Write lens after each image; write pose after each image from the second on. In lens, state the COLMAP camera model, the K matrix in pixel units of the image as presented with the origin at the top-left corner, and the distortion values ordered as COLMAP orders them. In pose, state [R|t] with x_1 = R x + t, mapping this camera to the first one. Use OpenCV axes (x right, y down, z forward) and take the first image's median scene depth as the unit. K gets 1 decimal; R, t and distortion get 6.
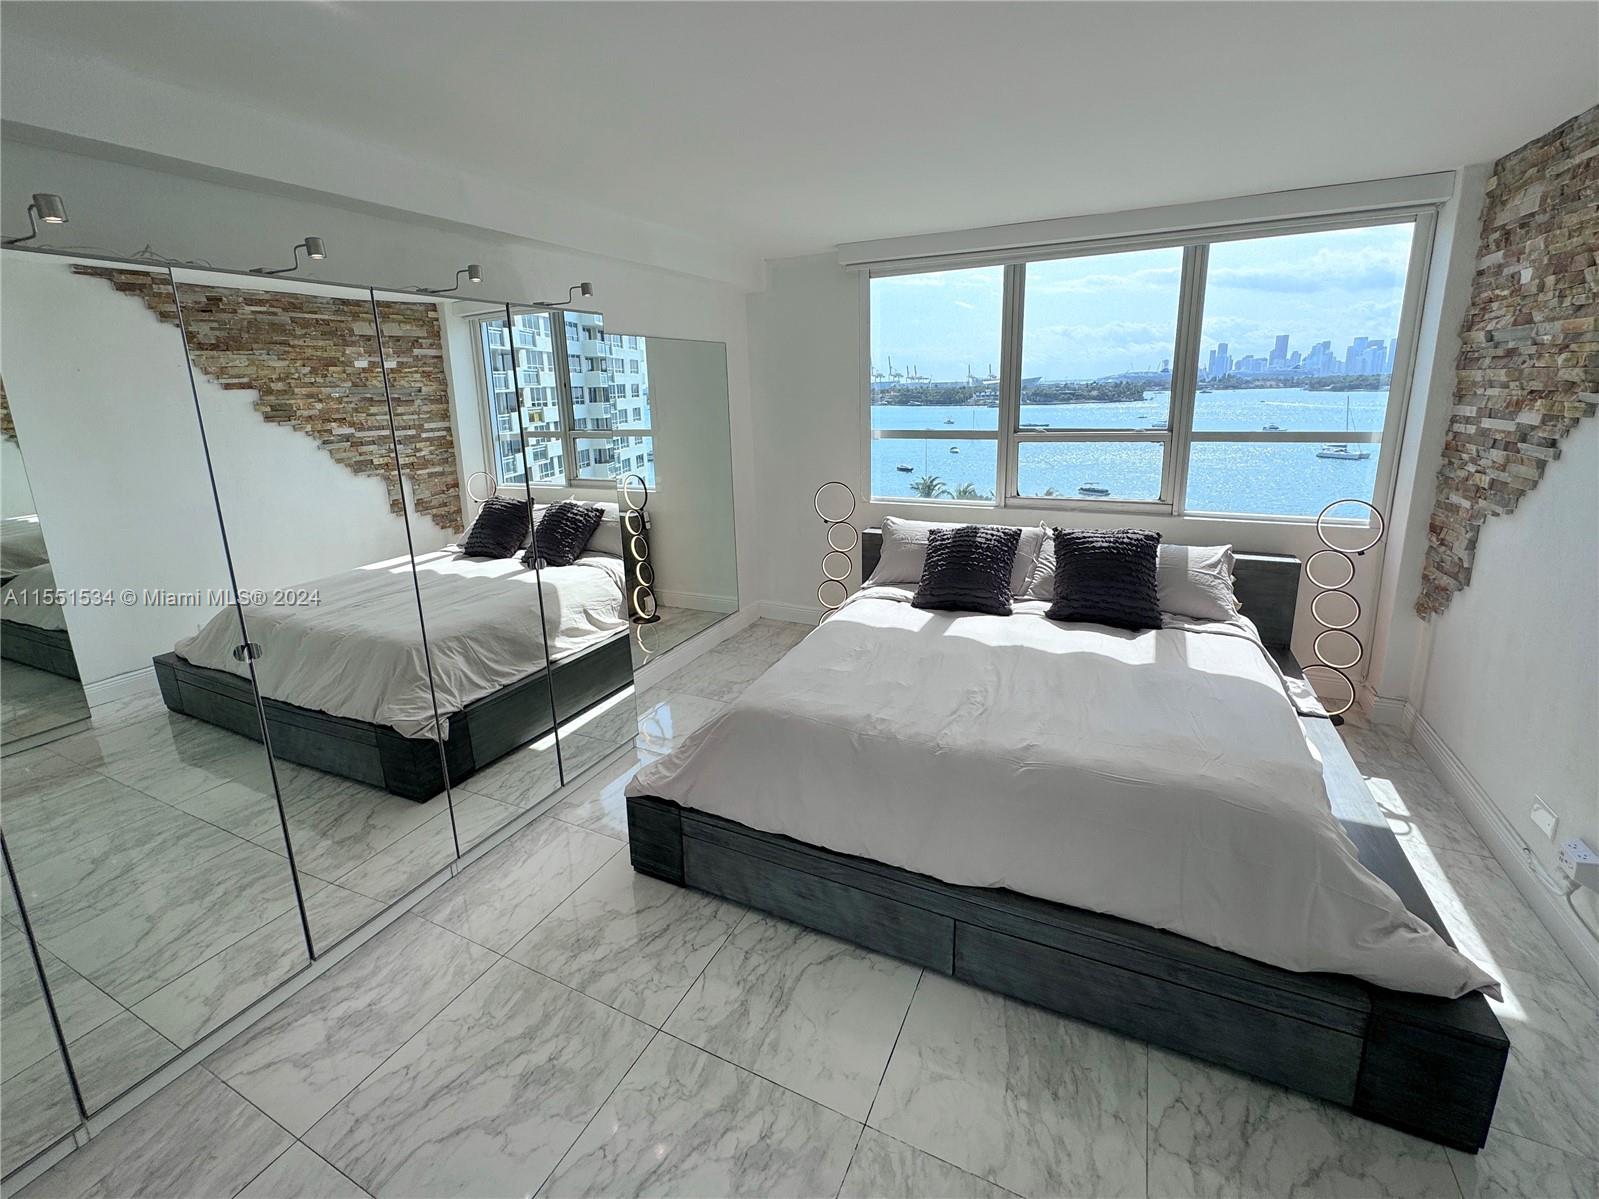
lens RADIAL K [[698.6, 0, 800.0], [0, 698.6, 544.2], [0, 0, 1]] dist [0.000484, -0.000275]
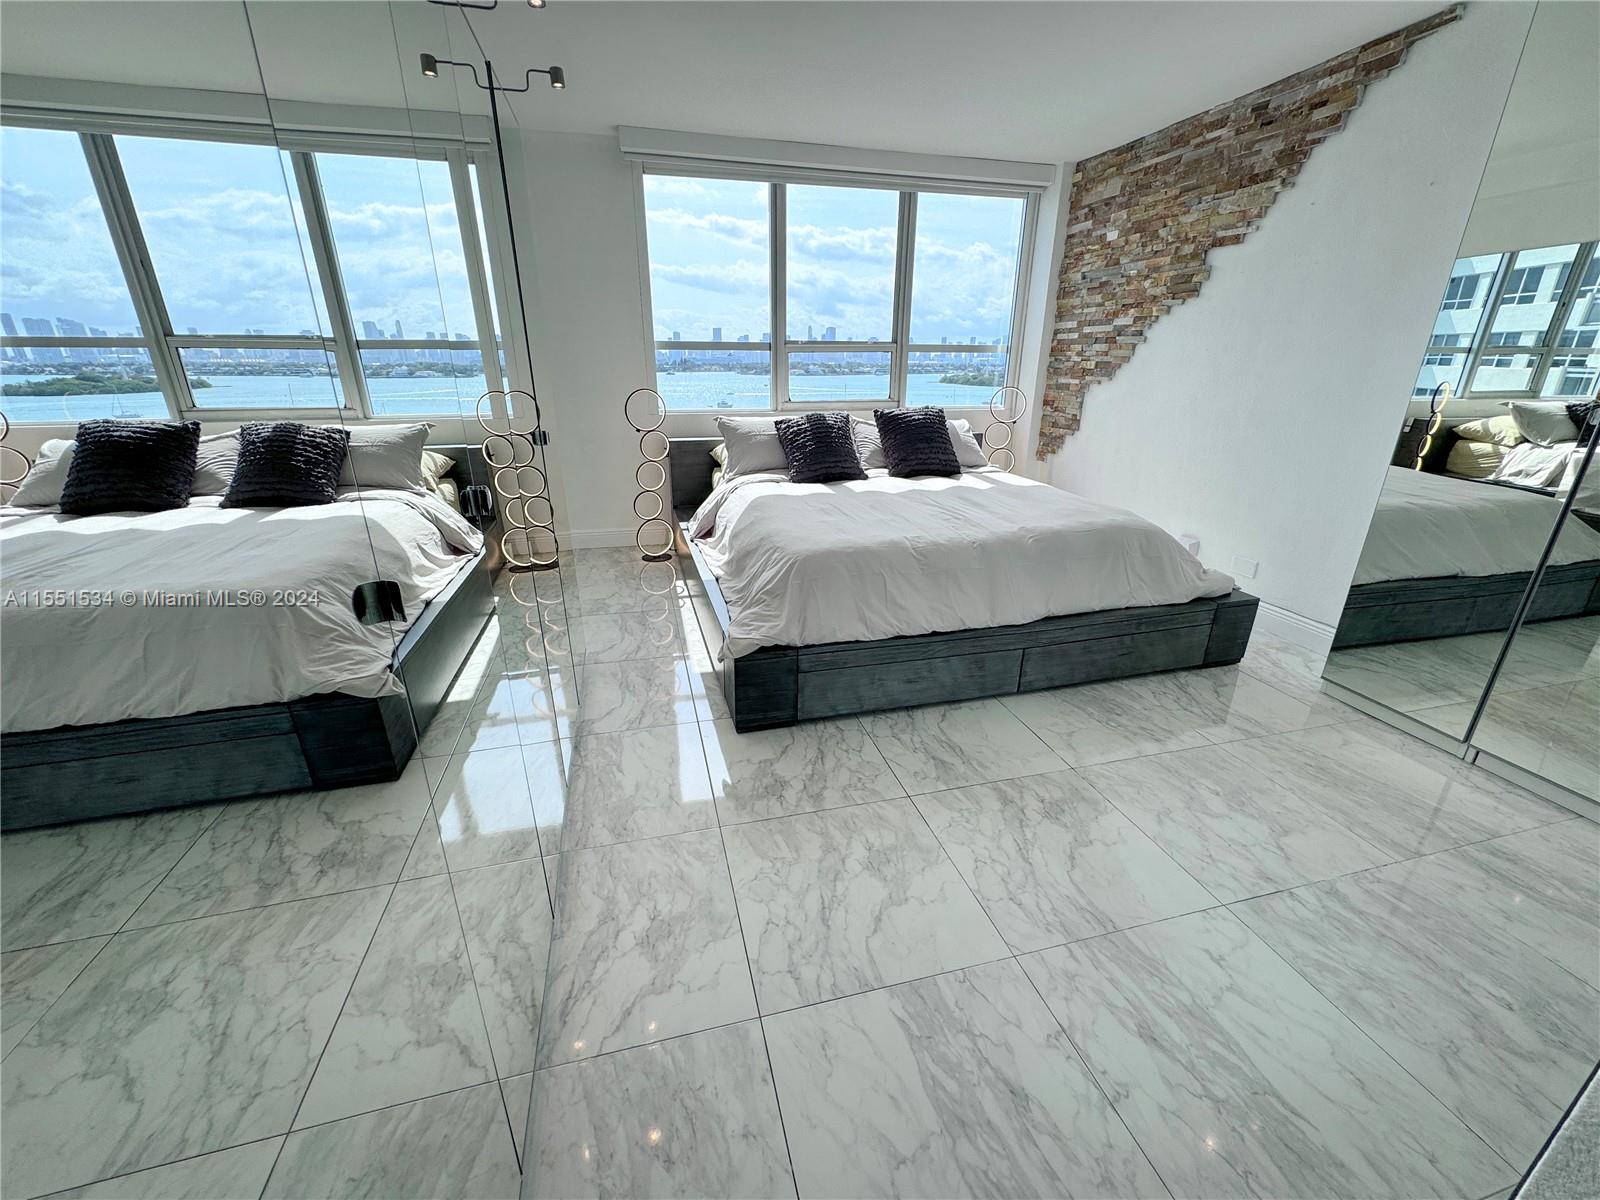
lens RADIAL K [[637.7, 0, 800.0], [0, 637.7, 600.0], [0, 0, 1]] dist [0.000976, 0.000124]
pose [[0.757676, -0.200585, 0.621042, -0.636610], [0.118902, 0.978097, 0.170846, 0.120766], [-0.641709, -0.055603, 0.764930, 0.224490]]
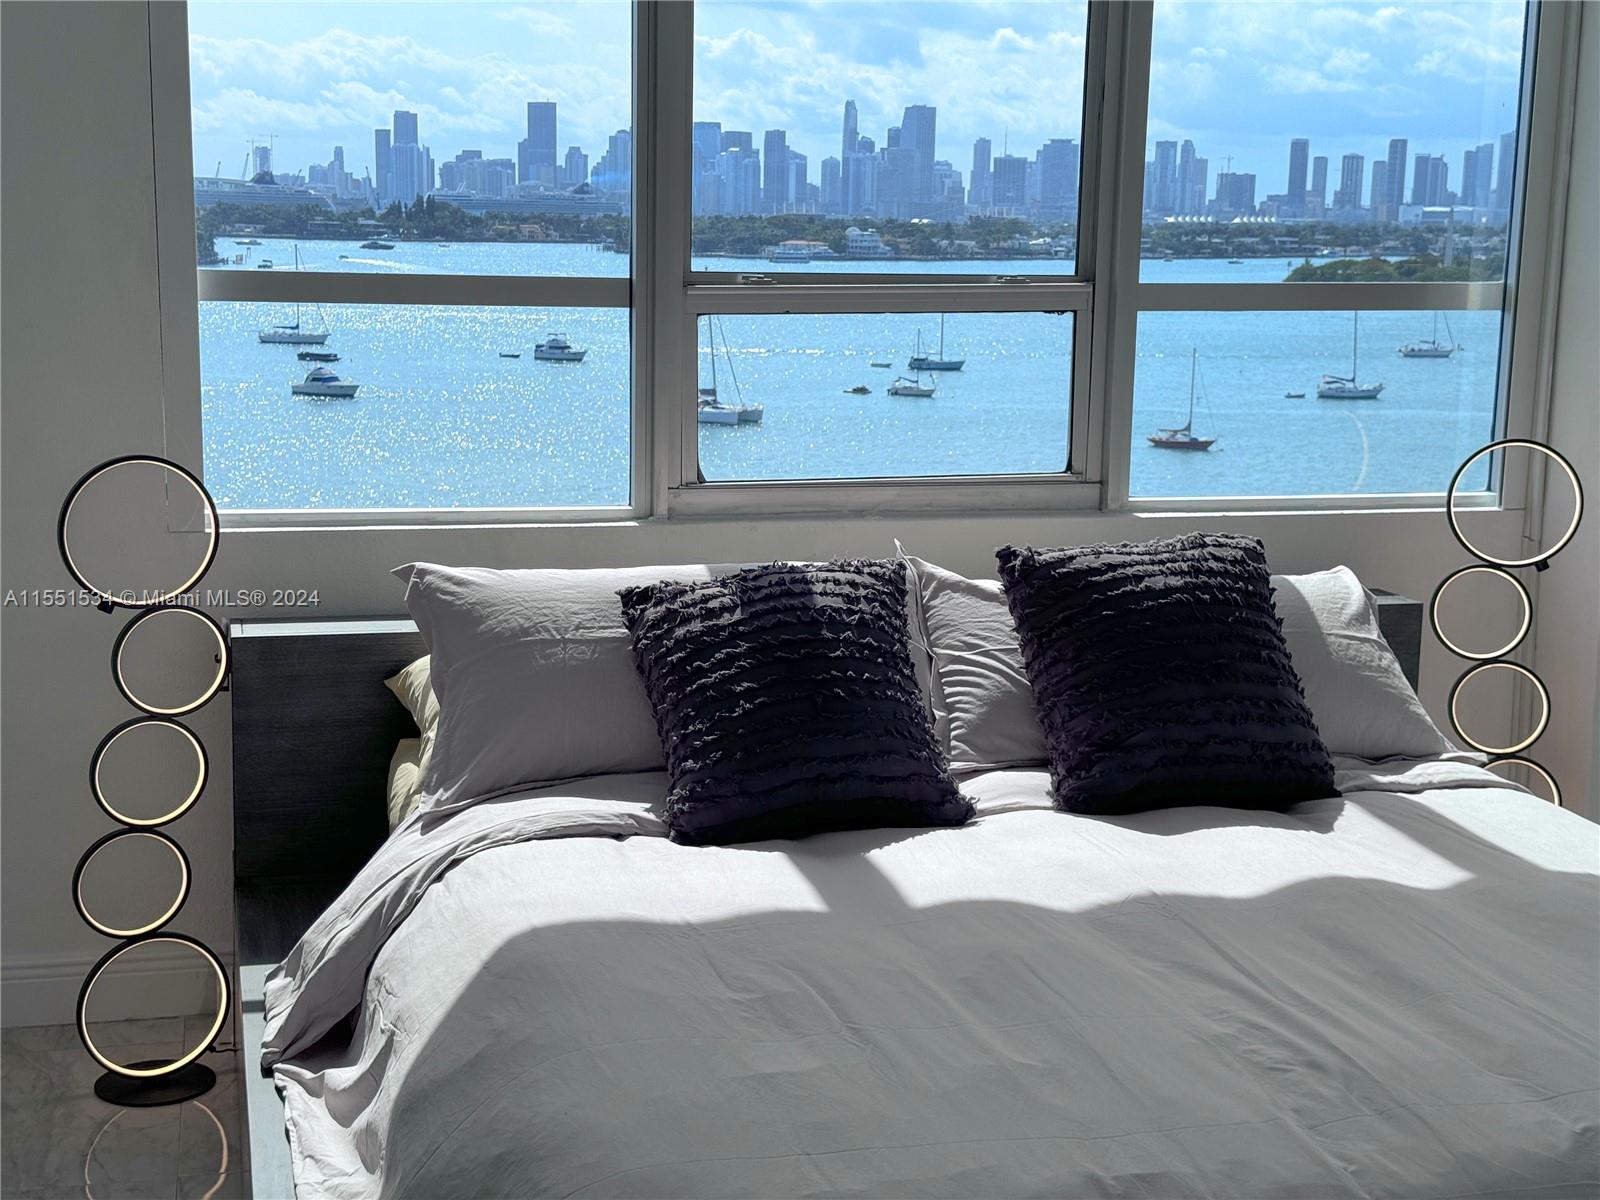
lens RADIAL K [[2216.2, 0, 800.0], [0, 2216.2, 600.0], [0, 0, 1]] dist [0.273537, -0.788270]
pose [[0.762026, -0.071934, 0.643539, -0.489408], [0.105690, 0.994300, -0.014007, 0.006508], [-0.638863, 0.078689, 0.765285, 0.293879]]
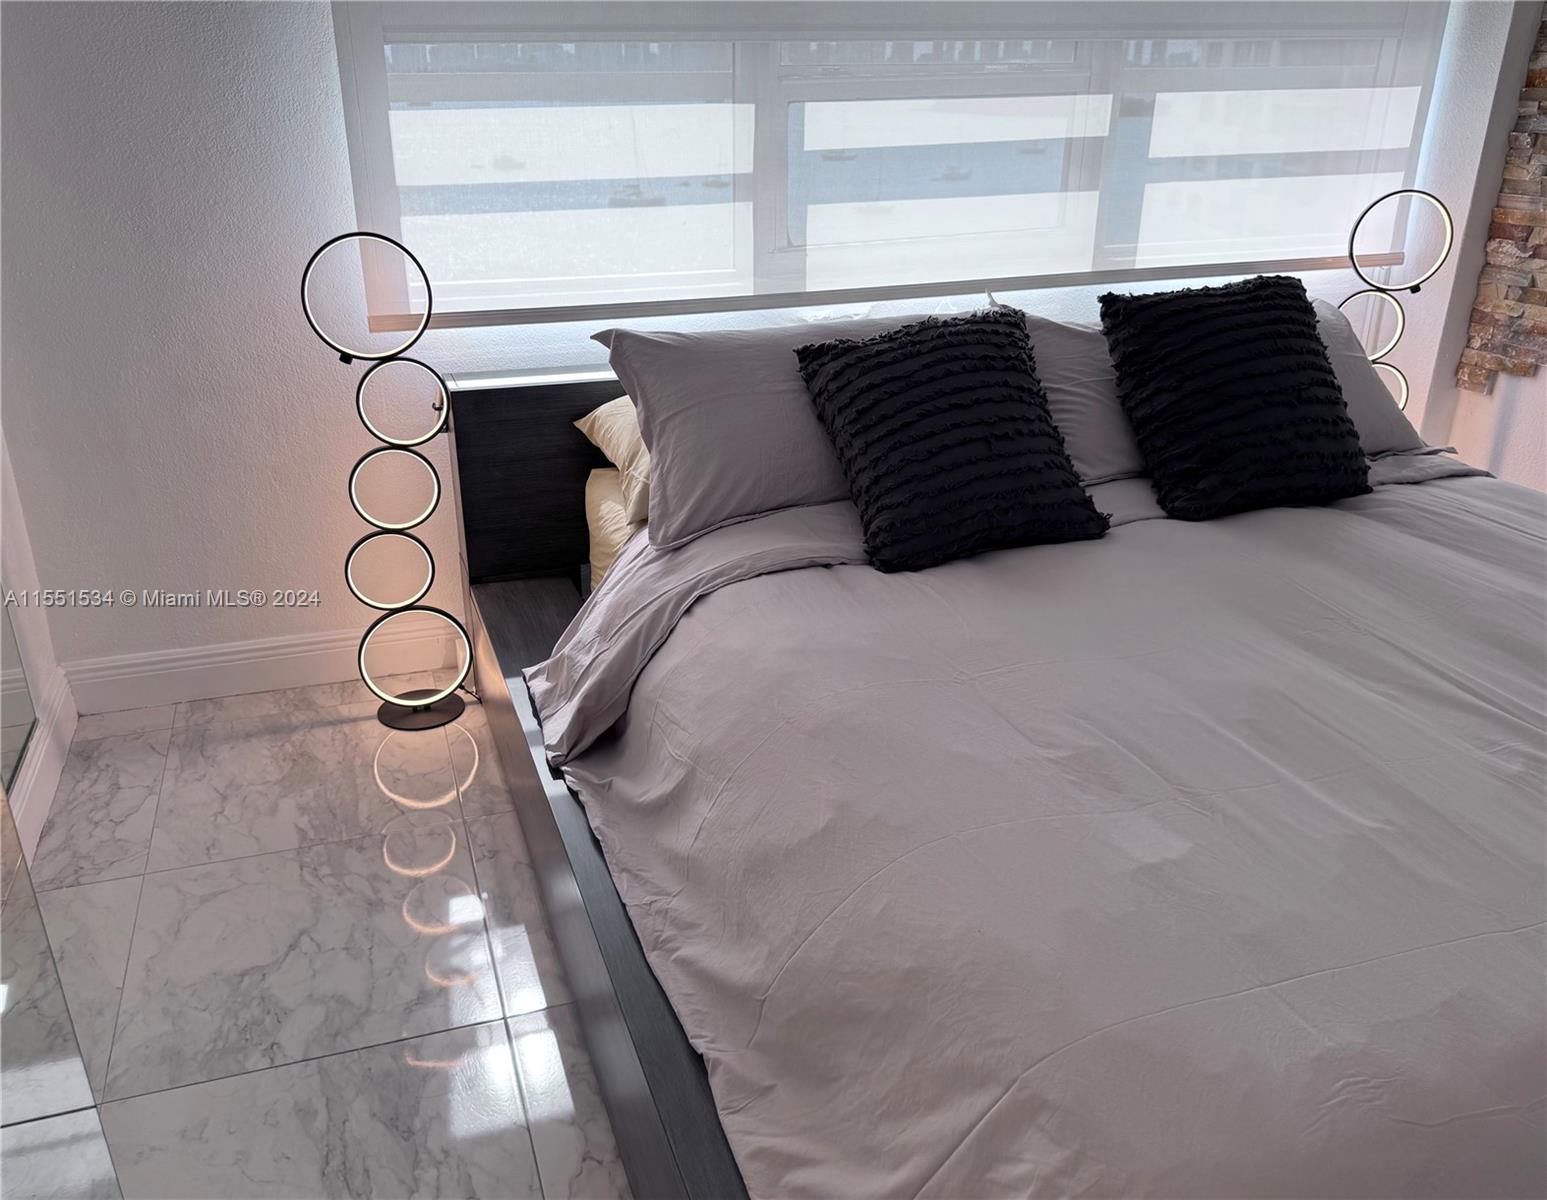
lens RADIAL K [[1204.9, 0, 707.1], [0, 1204.9, 592.6], [0, 0, 1]] dist [0.111148, -0.146960]
pose [[0.728463, -0.248615, 0.638383, -0.353667], [0.138976, 0.966082, 0.217650, -0.053267], [-0.670841, -0.069830, 0.738306, 0.757475]]
